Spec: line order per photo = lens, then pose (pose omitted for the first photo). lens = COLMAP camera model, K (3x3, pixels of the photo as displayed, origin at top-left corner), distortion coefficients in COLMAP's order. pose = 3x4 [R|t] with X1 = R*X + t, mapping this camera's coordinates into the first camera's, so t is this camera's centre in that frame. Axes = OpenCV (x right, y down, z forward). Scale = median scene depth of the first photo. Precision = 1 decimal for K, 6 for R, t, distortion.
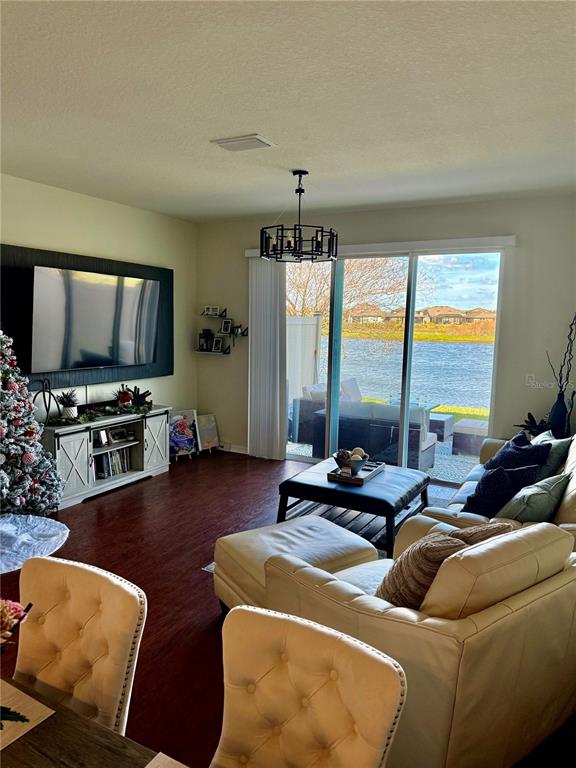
lens RADIAL K [[539.3, 0, 278.6], [0, 539.3, 396.3], [0, 0, 1]] dist [0.054804, -0.052108]
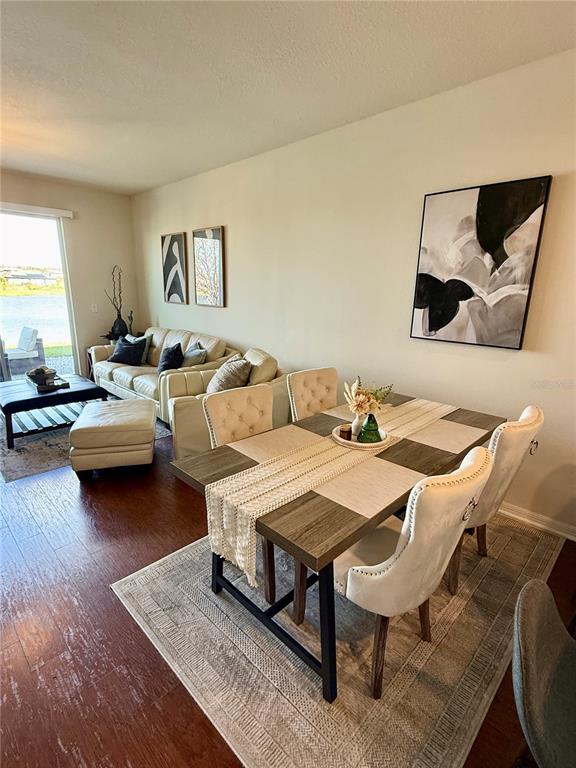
lens RADIAL K [[385.3, 0, 290.0], [0, 385.3, 383.9], [0, 0, 1]] dist [-0.002541, 0.001917]
pose [[0.277412, -0.251208, 0.927328, -0.437251], [0.126851, 0.966338, 0.223829, 0.004459], [-0.952340, 0.055539, 0.299940, 0.113209]]
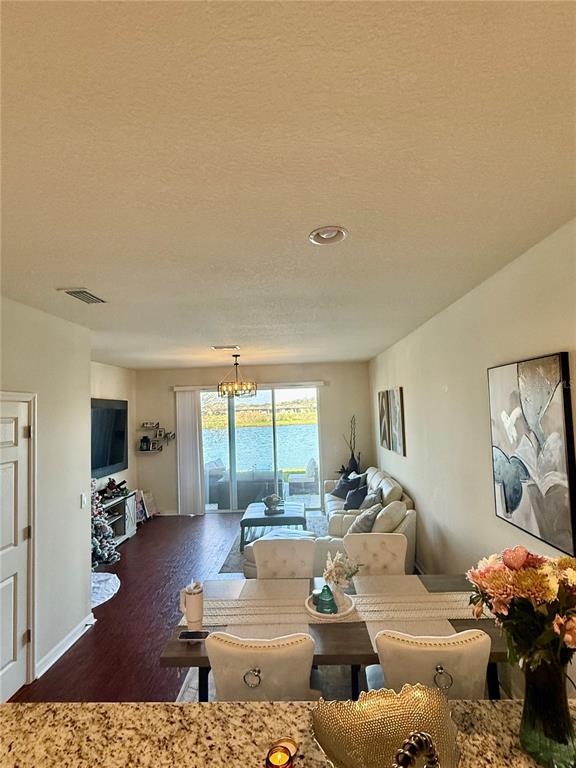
lens RADIAL K [[385.3, 0, 290.1], [0, 385.3, 385.1], [0, 0, 1]] dist [-0.002541, 0.001917]
pose [[0.889058, -0.023455, 0.457194, -0.319255], [0.120495, 0.975462, -0.184271, -0.015986], [-0.441653, 0.218917, 0.870068, -0.216496]]
